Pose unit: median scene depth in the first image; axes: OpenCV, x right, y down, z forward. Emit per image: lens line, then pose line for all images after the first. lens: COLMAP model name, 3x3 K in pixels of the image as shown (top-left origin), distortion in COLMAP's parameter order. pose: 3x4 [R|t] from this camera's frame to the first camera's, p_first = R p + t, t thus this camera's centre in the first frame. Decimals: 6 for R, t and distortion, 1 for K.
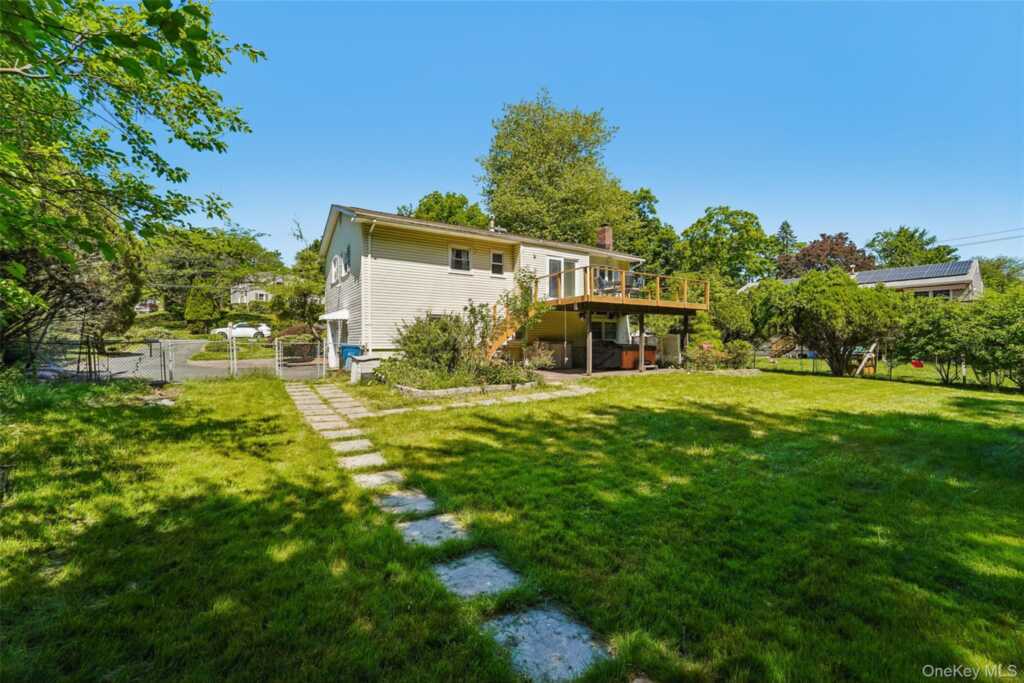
lens RADIAL K [[417.3, 0, 510.7], [0, 417.3, 342.9], [0, 0, 1]] dist [-0.025421, 0.004856]
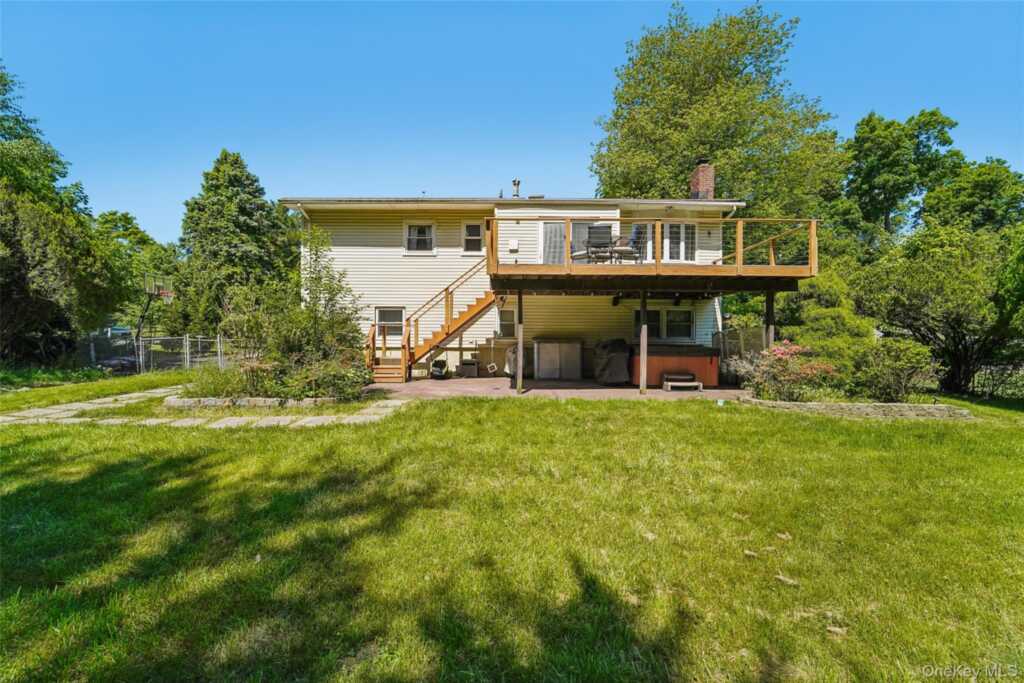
lens RADIAL K [[417.3, 0, 510.7], [0, 417.3, 342.9], [0, 0, 1]] dist [-0.025421, 0.004856]
pose [[0.842234, 0.007343, -0.539062, 0.381810], [-0.007762, 0.999969, 0.001493, 0.001002], [0.539057, 0.002927, 0.842264, 0.343315]]
